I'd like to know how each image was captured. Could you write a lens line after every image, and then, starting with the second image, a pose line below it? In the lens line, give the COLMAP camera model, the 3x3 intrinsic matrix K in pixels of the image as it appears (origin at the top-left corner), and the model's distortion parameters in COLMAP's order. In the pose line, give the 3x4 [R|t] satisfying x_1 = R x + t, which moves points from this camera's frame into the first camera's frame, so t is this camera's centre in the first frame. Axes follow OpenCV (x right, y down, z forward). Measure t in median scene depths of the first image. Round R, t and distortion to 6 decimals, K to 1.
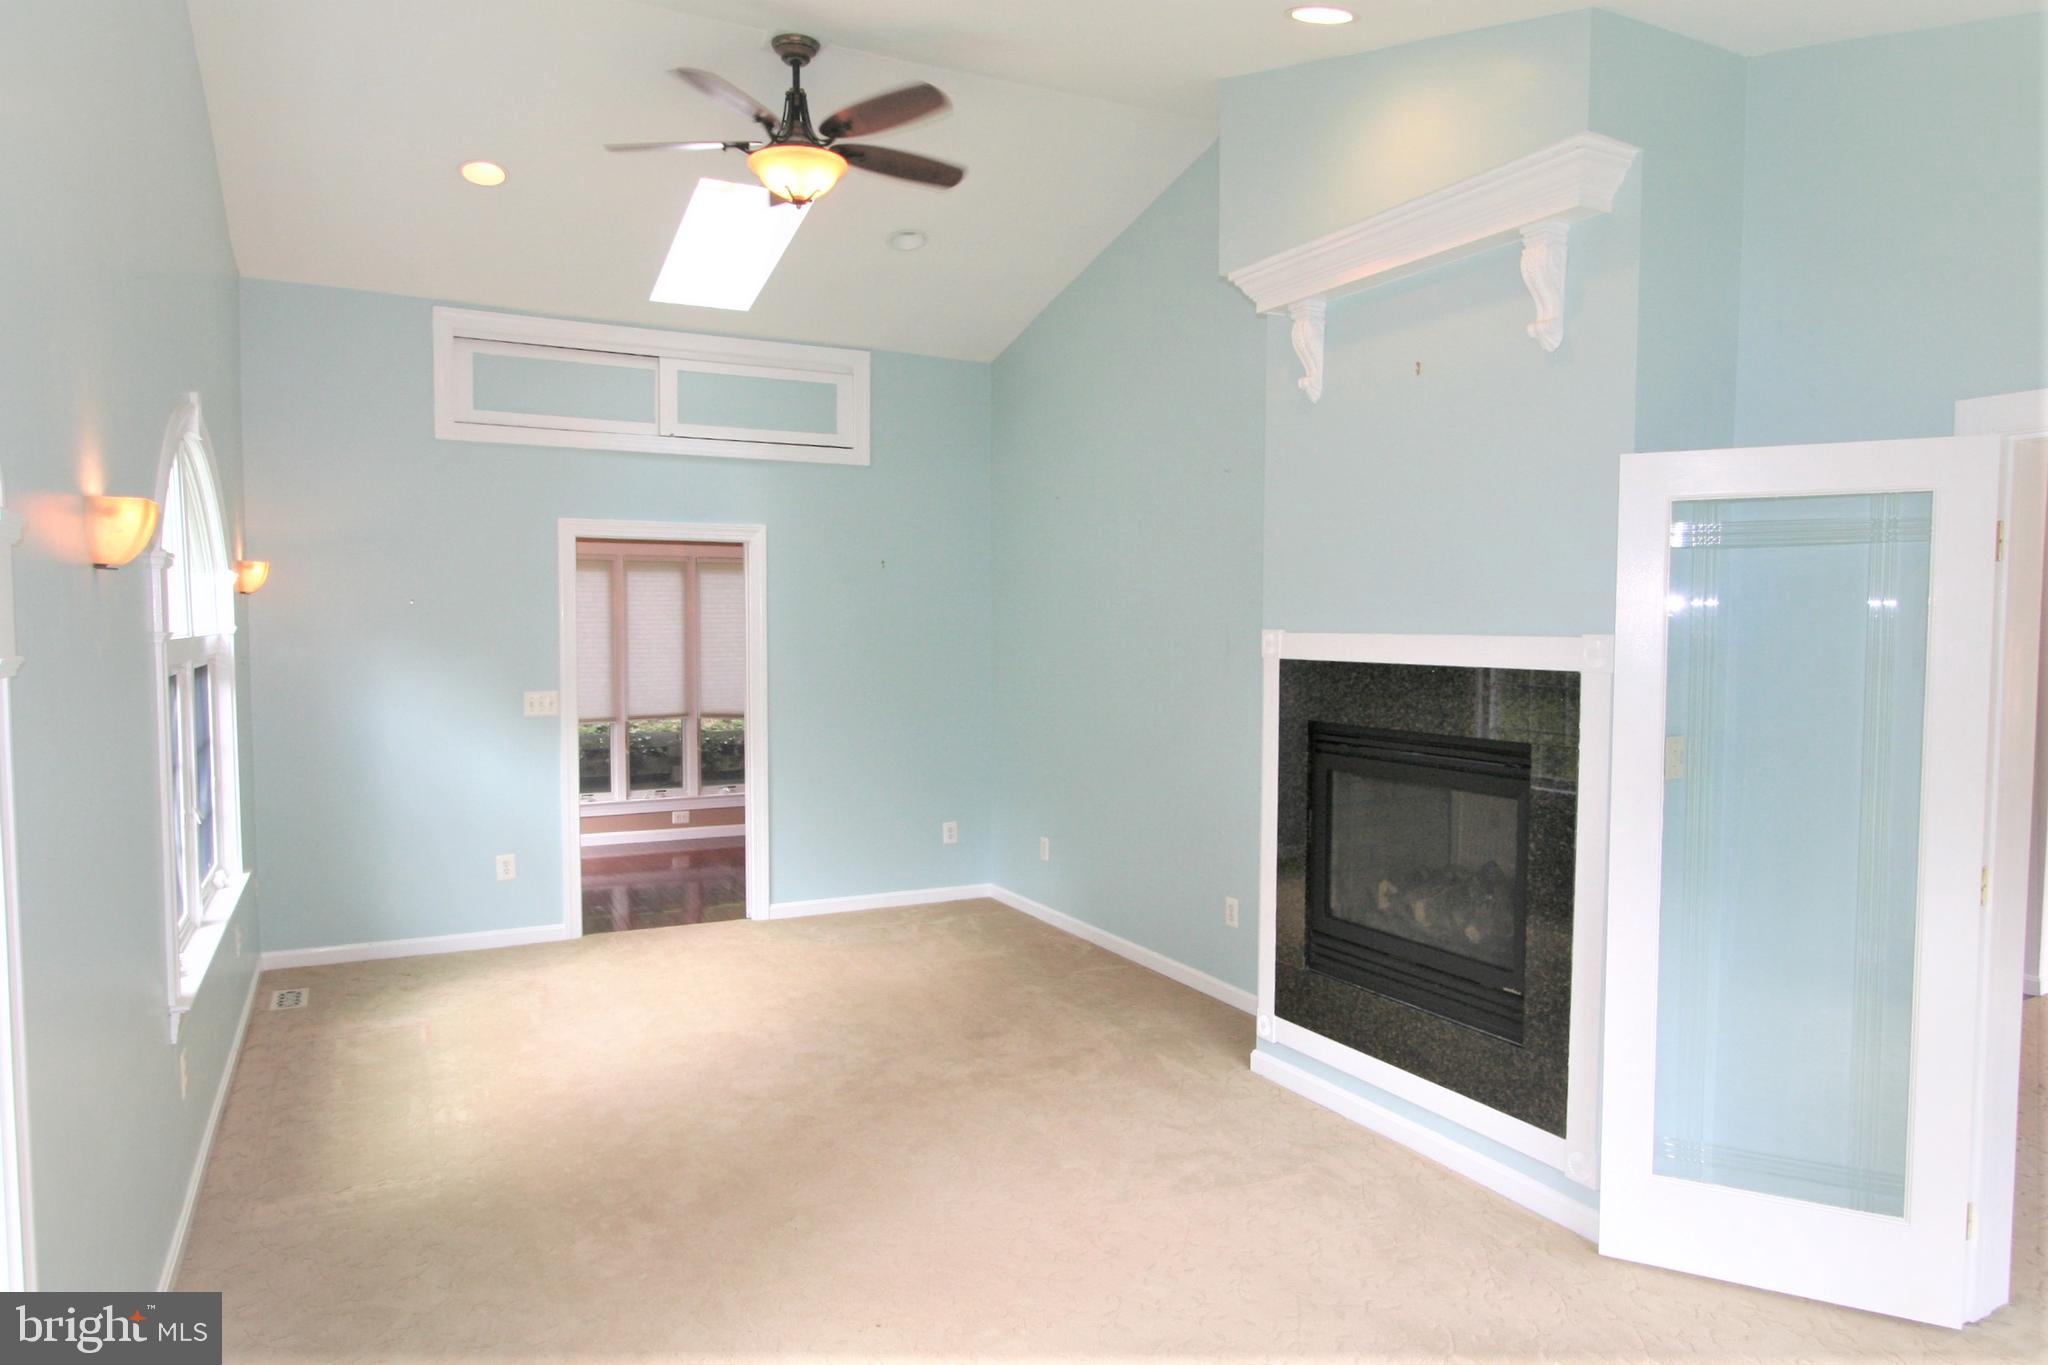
lens RADIAL K [[1288.0, 0, 1041.8], [0, 1288.0, 688.6], [0, 0, 1]] dist [0.001642, 0.001057]
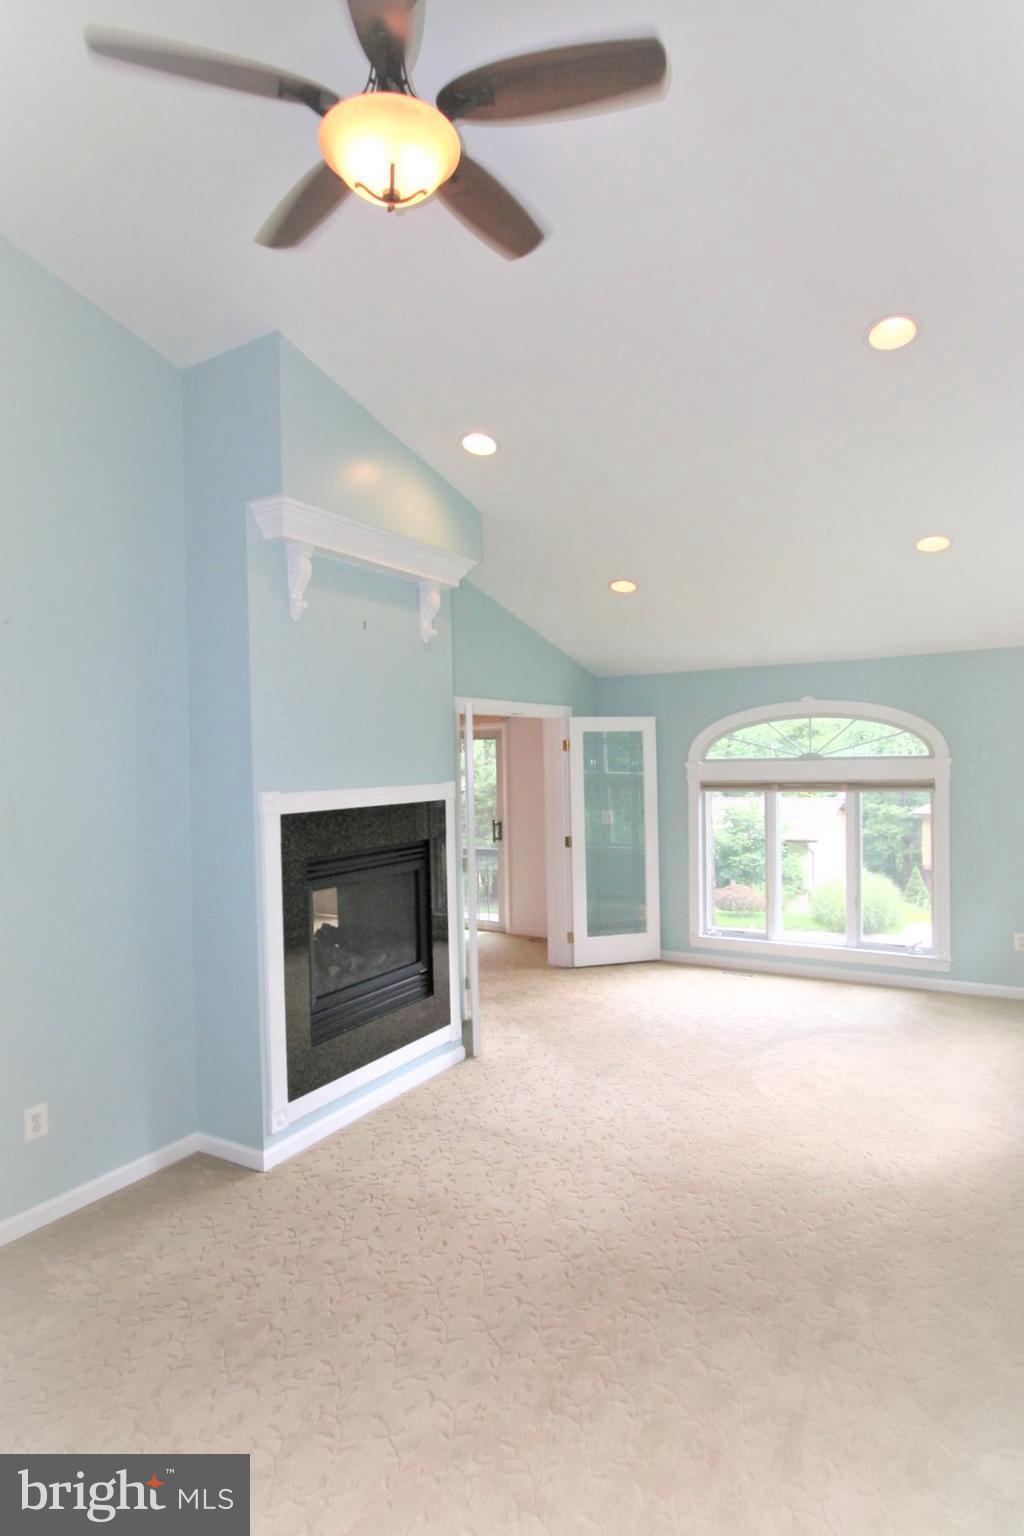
lens RADIAL K [[868.9, 0, 513.9], [0, 868.9, 785.3], [0, 0, 1]] dist [-0.033869, 0.000682]
pose [[-0.525572, -0.007345, 0.850718, -0.681103], [0.075074, 0.995661, 0.054977, -0.084510], [-0.847430, 0.092761, -0.522740, 1.310392]]
